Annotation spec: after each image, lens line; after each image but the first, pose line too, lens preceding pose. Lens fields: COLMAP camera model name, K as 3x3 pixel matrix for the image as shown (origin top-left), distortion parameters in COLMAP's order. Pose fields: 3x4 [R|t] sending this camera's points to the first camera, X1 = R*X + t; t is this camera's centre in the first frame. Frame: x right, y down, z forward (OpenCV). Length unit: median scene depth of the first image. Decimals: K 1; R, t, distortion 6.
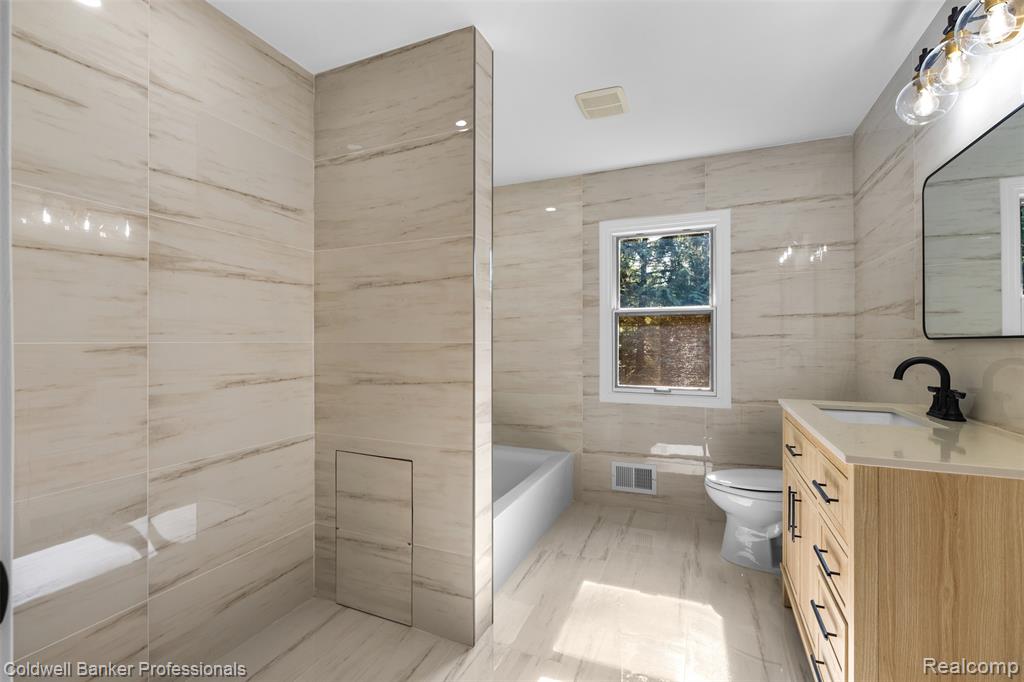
lens RADIAL K [[448.7, 0, 512.0], [0, 448.7, 341.0], [0, 0, 1]] dist [-0.001471, 0.000102]
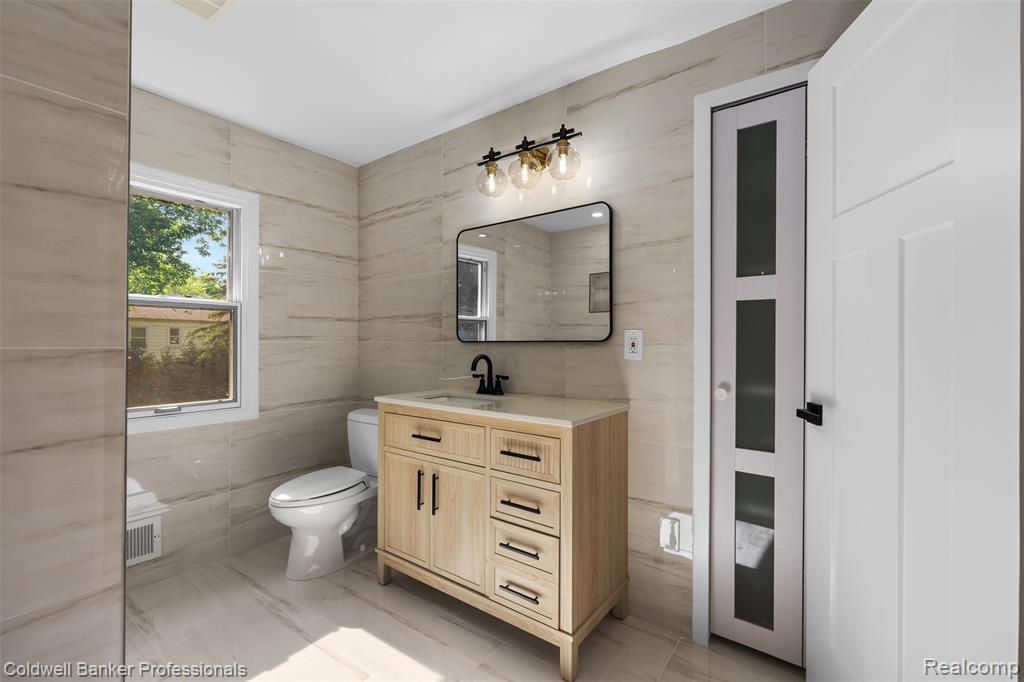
lens RADIAL K [[448.7, 0, 512.0], [0, 448.7, 341.0], [0, 0, 1]] dist [-0.001471, 0.000102]
pose [[0.234614, 0.004516, 0.972078, -0.276814], [-0.003956, 0.999985, -0.003690, -0.001965], [-0.972080, -0.002980, 0.234629, 0.317794]]
